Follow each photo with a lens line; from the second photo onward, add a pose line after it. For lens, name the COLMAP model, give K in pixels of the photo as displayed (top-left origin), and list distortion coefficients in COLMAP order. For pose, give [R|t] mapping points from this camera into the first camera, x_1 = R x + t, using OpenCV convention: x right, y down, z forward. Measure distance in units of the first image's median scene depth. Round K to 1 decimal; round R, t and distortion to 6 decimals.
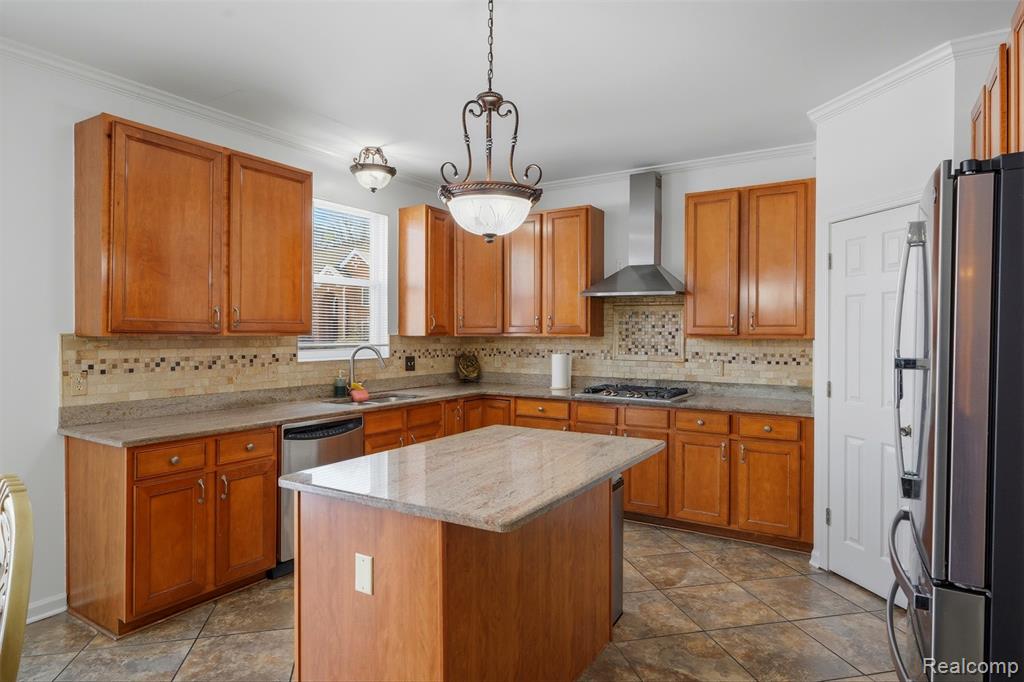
lens RADIAL K [[586.4, 0, 516.1], [0, 586.4, 339.4], [0, 0, 1]] dist [-0.005189, 0.001746]
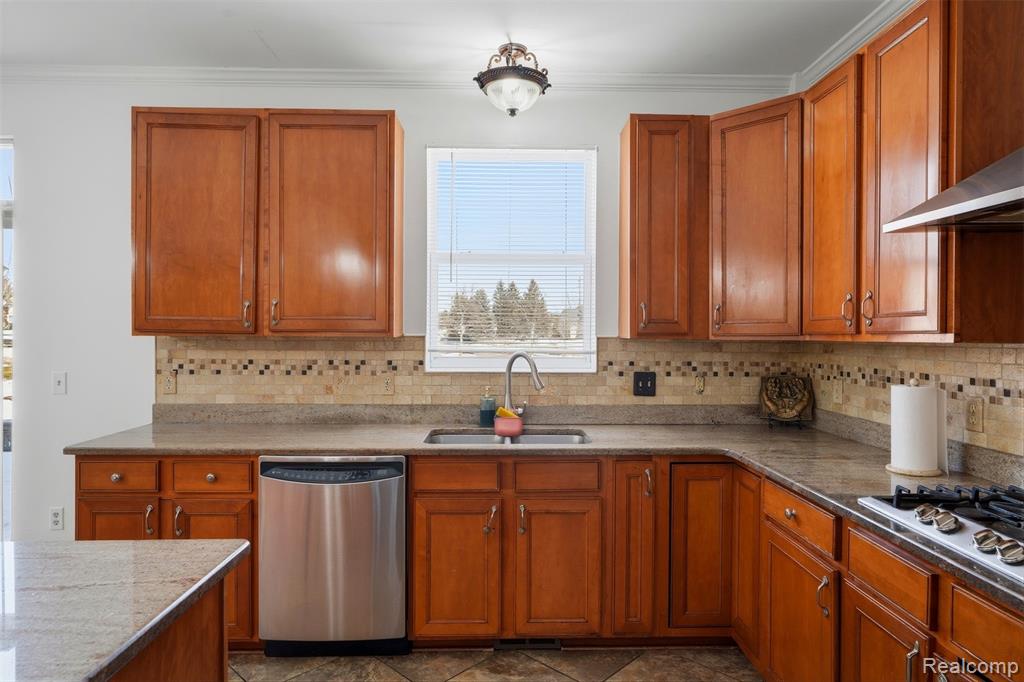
lens RADIAL K [[616.7, 0, 508.9], [0, 616.7, 335.3], [0, 0, 1]] dist [0.000833, 0.002544]
pose [[0.547605, 0.002786, -0.836733, 0.336258], [-0.011632, 0.999923, -0.004283, -0.005765], [0.836656, 0.012078, 0.547595, 0.646156]]
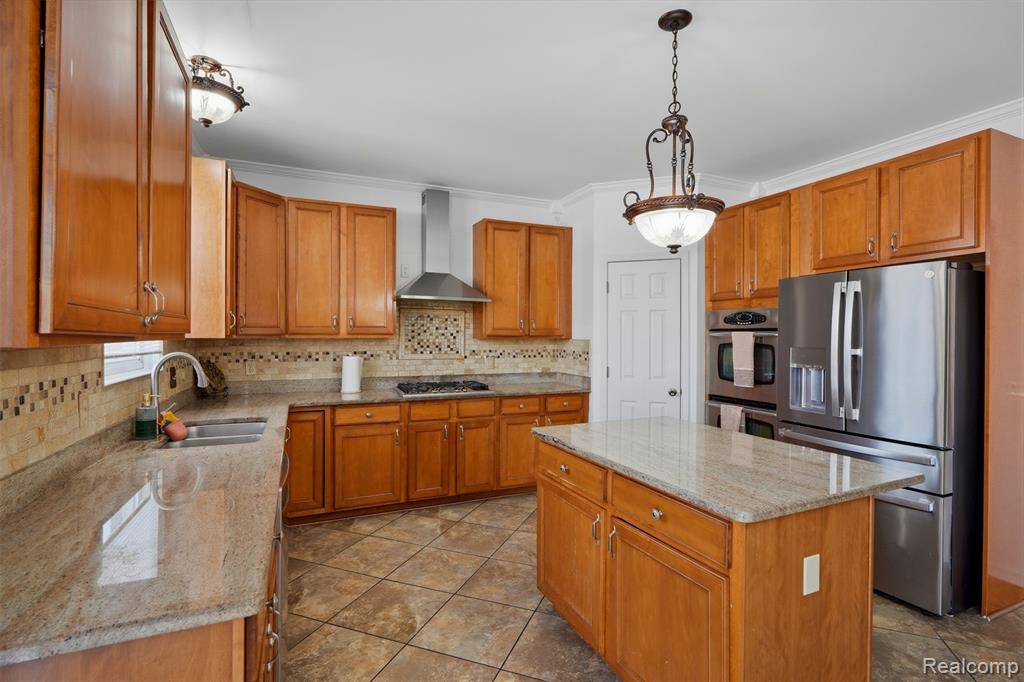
lens RADIAL K [[487.1, 0, 517.1], [0, 487.1, 339.5], [0, 0, 1]] dist [-0.009004, 0.002296]
pose [[0.552769, -0.007874, 0.833297, -0.528611], [0.005679, 0.999968, 0.005682, -0.005991], [-0.833315, 0.001592, 0.552796, 0.410009]]
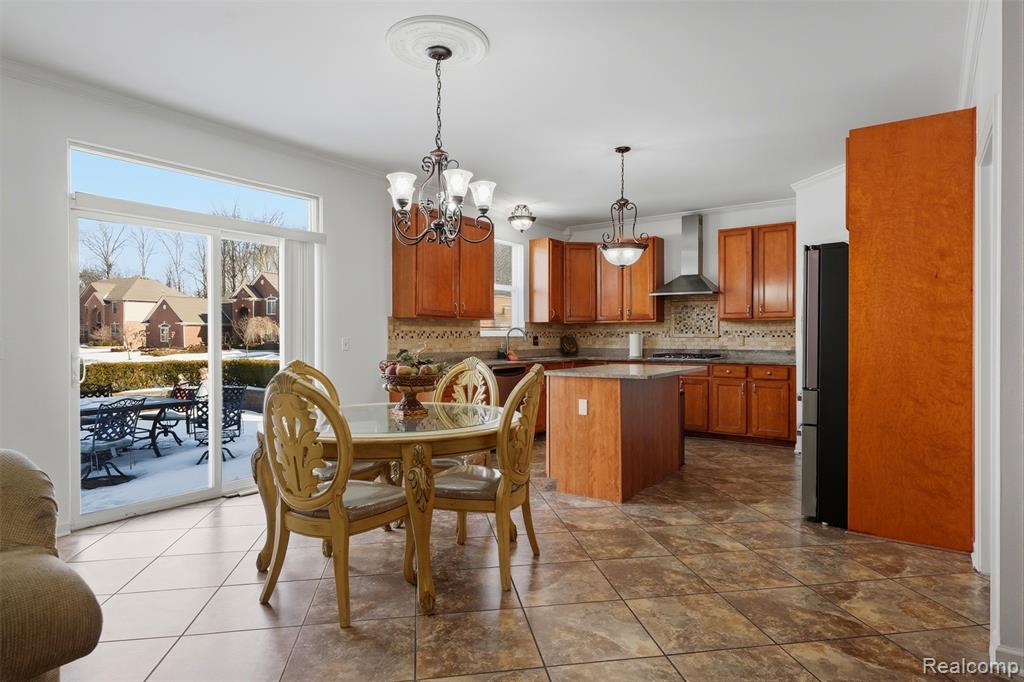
lens RADIAL K [[586.4, 0, 520.2], [0, 586.4, 337.3], [0, 0, 1]] dist [-0.005189, 0.001746]
pose [[0.998431, -0.005722, -0.055701, -0.164685], [0.005259, 0.999950, -0.008453, 0.054065], [0.055747, 0.008147, 0.998412, -0.631247]]
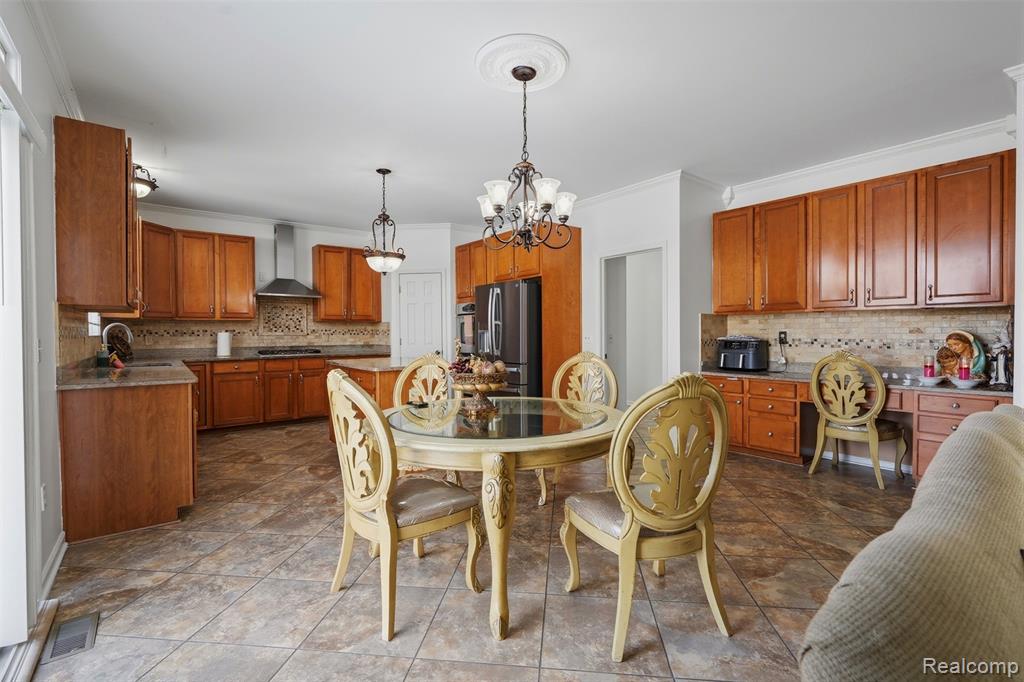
lens RADIAL K [[457.6, 0, 516.2], [0, 457.6, 338.7], [0, 0, 1]] dist [-0.006111, 0.001287]
pose [[0.335023, -0.017395, 0.942049, -0.916497], [0.017142, 0.999777, 0.012365, 0.047411], [-0.942054, 0.012006, 0.335246, -0.085130]]
